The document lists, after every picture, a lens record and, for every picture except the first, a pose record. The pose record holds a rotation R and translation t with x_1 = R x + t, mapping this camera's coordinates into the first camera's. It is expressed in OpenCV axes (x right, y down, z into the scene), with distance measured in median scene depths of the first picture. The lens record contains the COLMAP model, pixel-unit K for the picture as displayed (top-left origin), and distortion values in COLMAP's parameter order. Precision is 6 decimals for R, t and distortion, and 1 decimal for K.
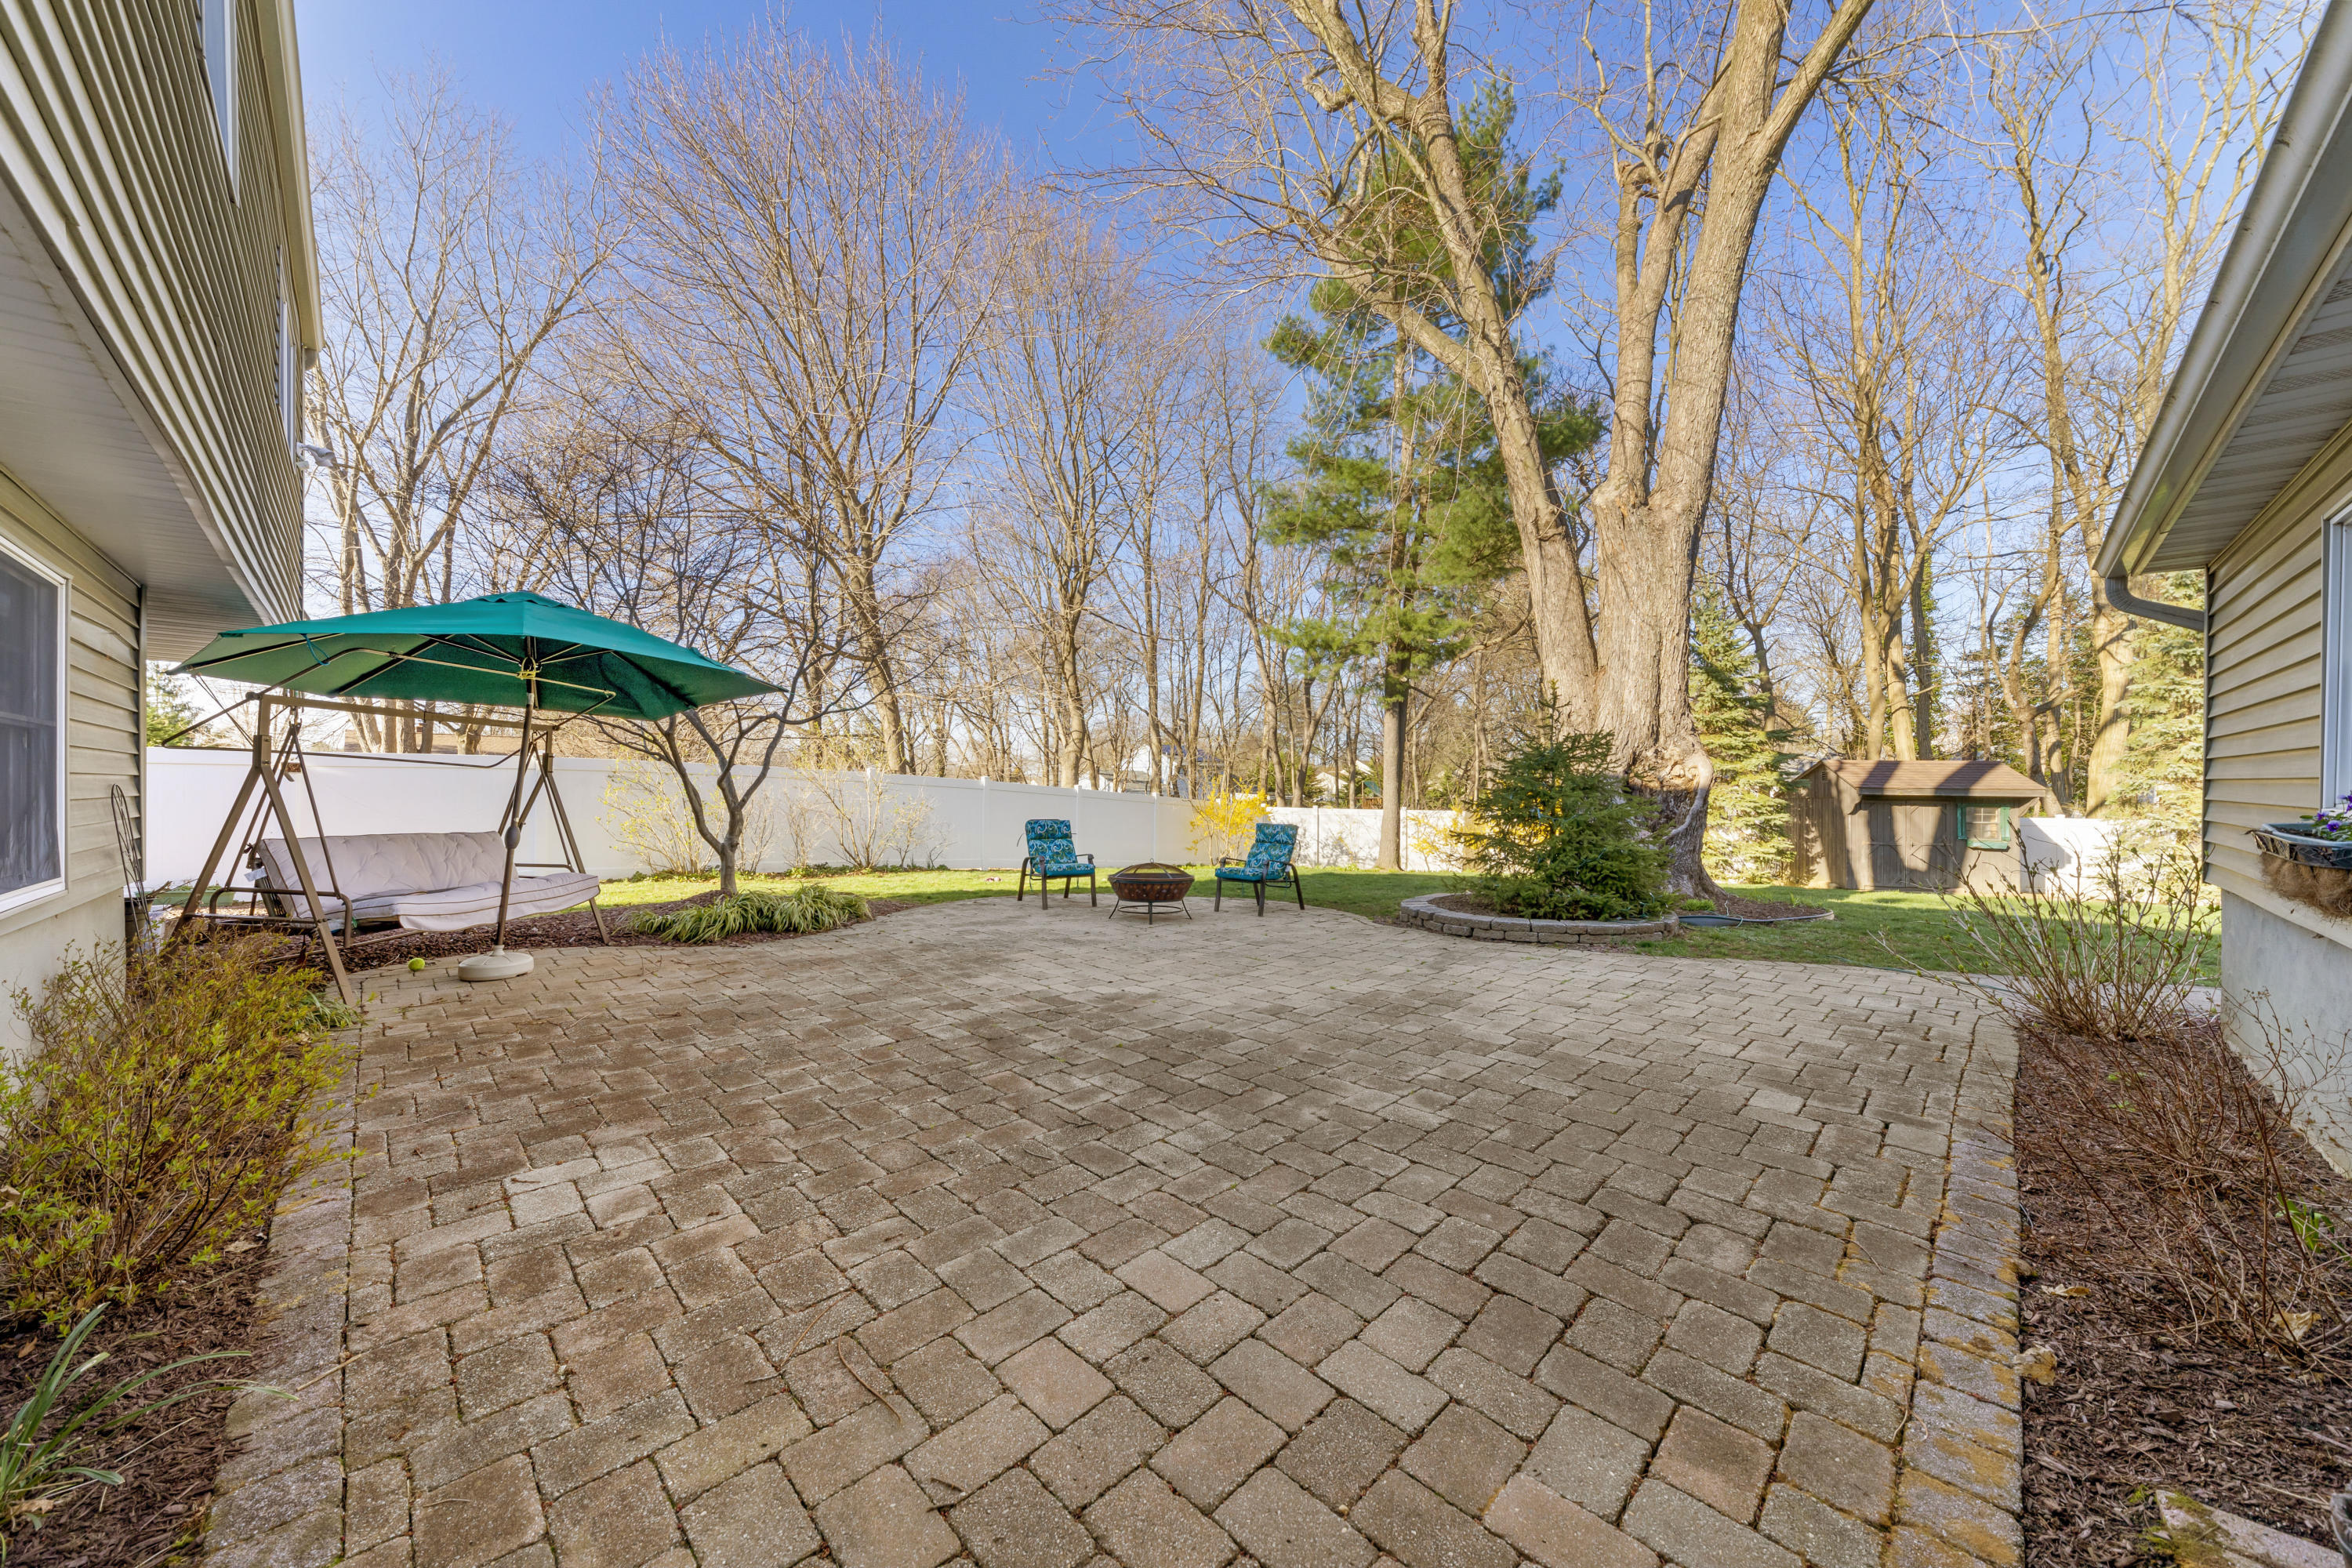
lens RADIAL K [[813.3, 0, 1176.1], [0, 813.3, 793.4], [0, 0, 1]] dist [0.004293, -0.001927]
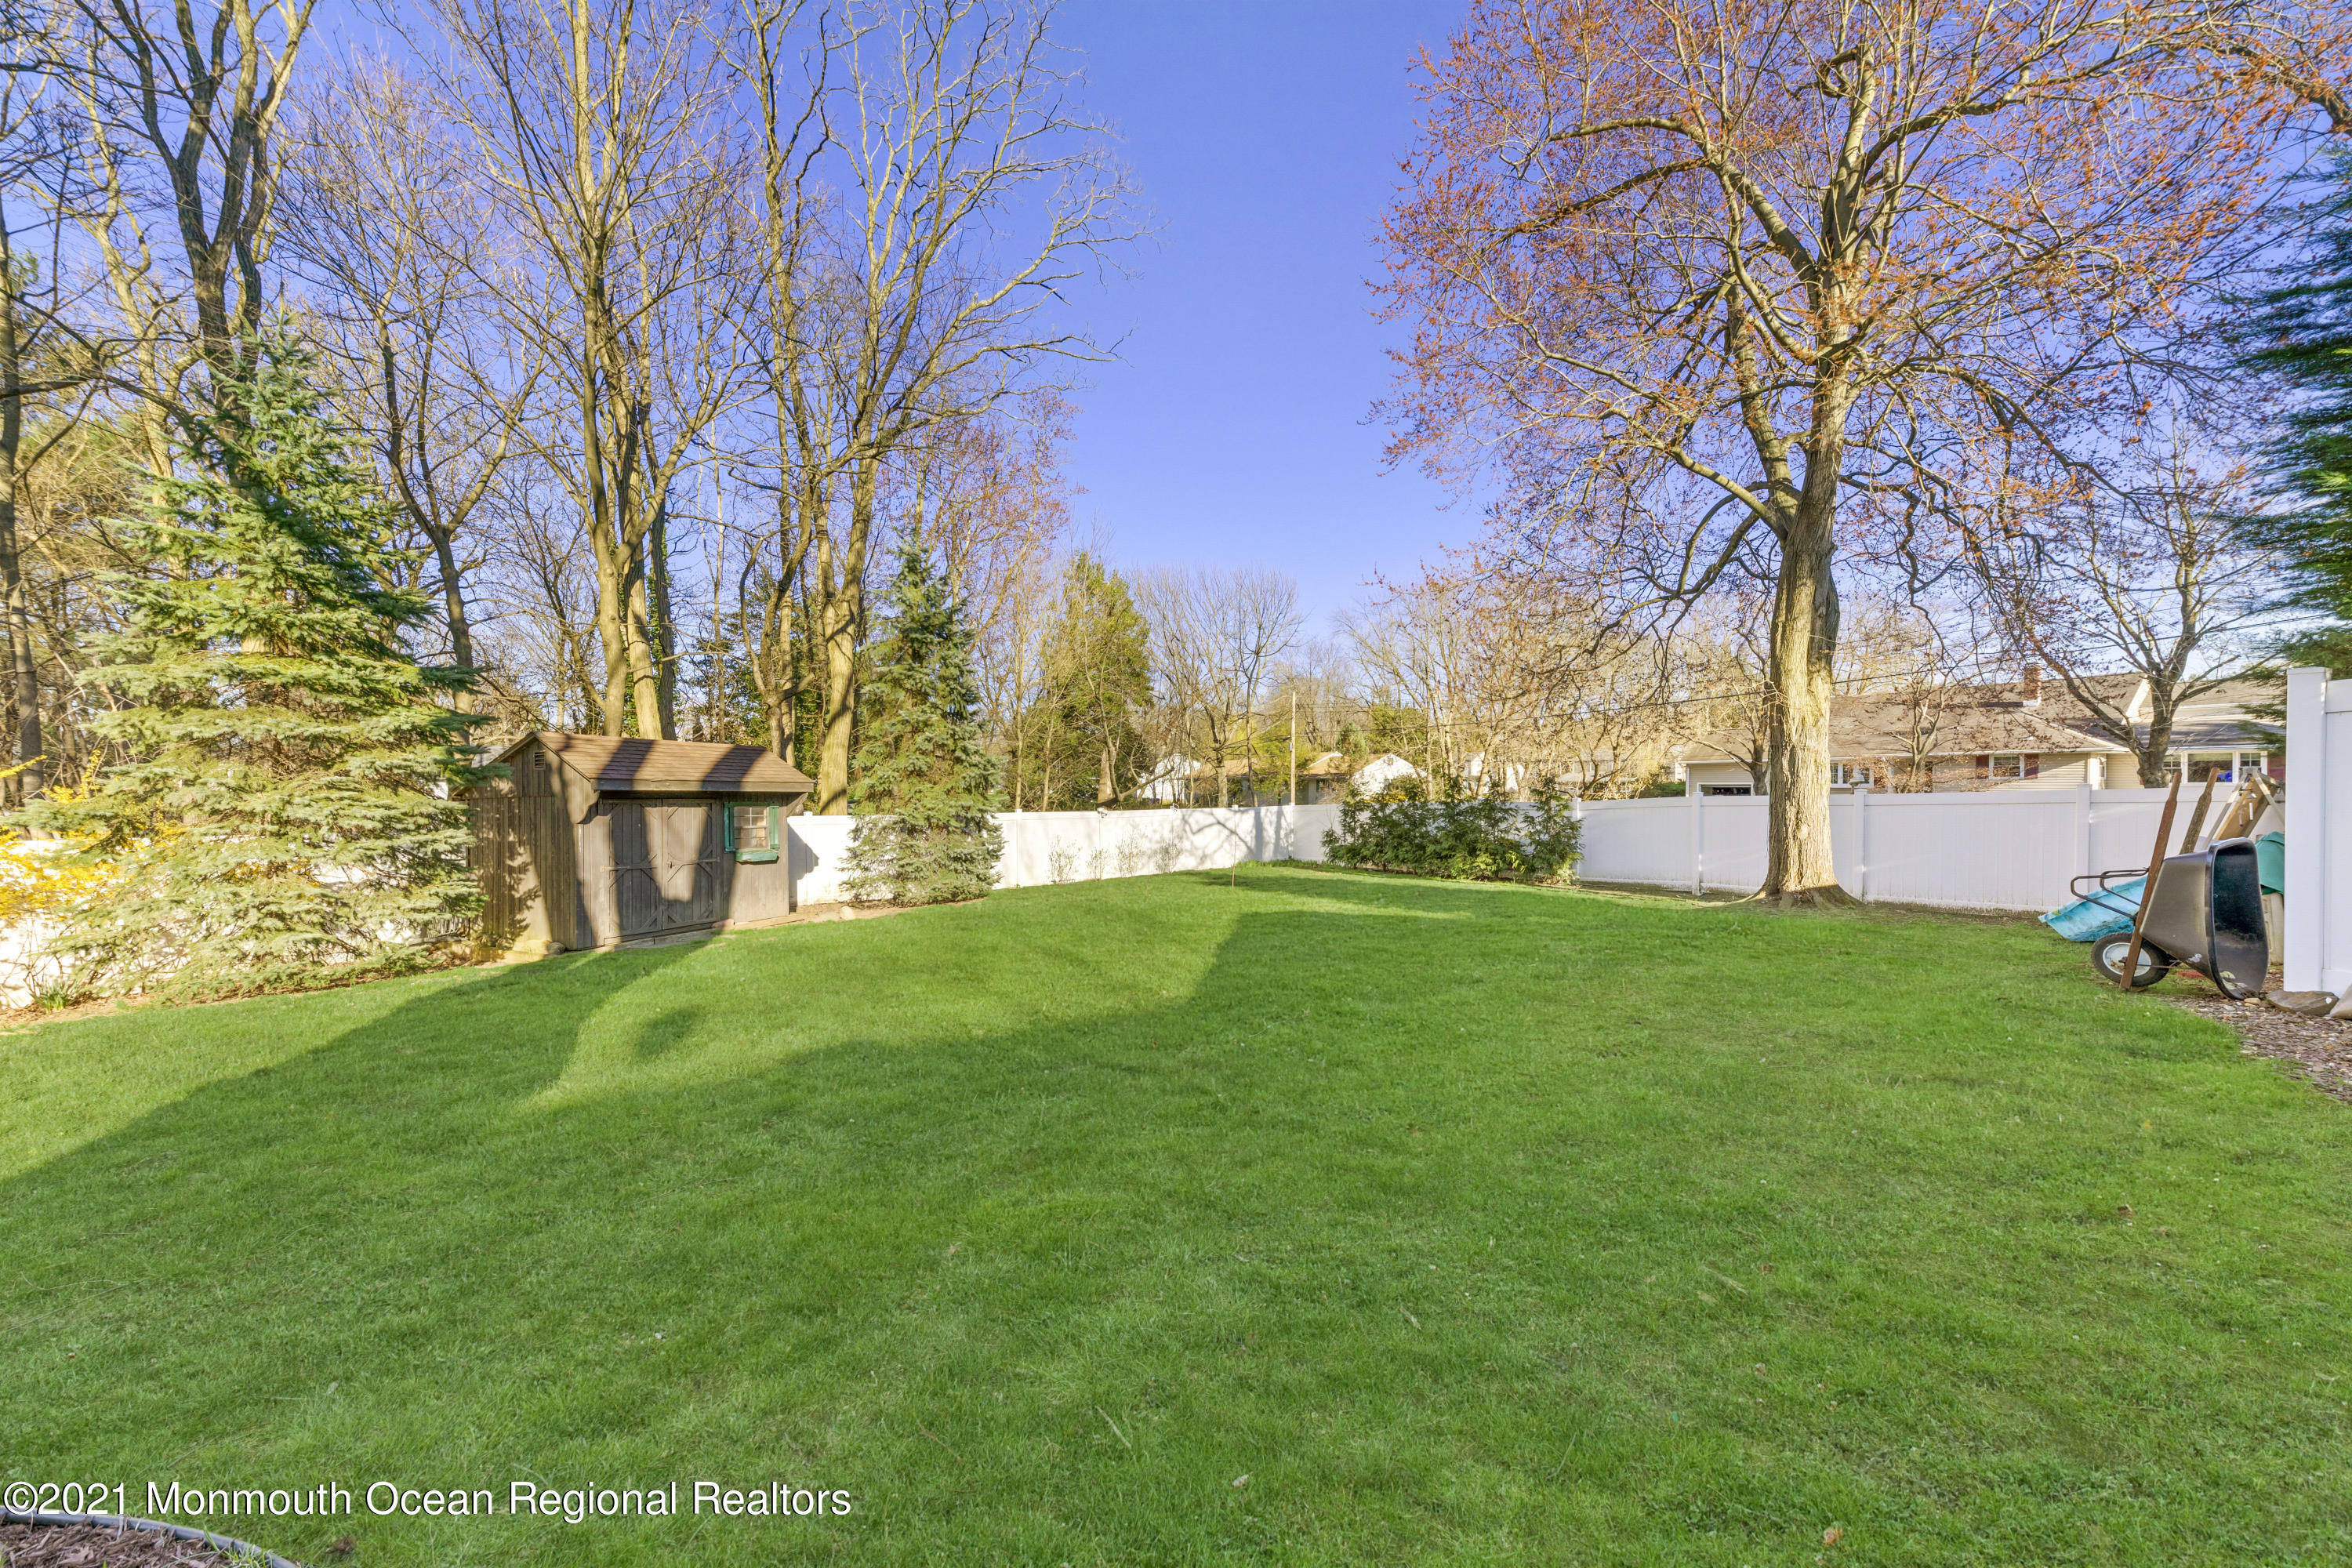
lens RADIAL K [[813.3, 0, 1181.9], [0, 813.3, 790.9], [0, 0, 1]] dist [0.004293, -0.001927]
pose [[0.242691, -0.005847, 0.970086, 0.345633], [0.005137, 0.999976, 0.004742, 0.001199], [-0.970090, 0.003833, 0.242716, 0.417683]]
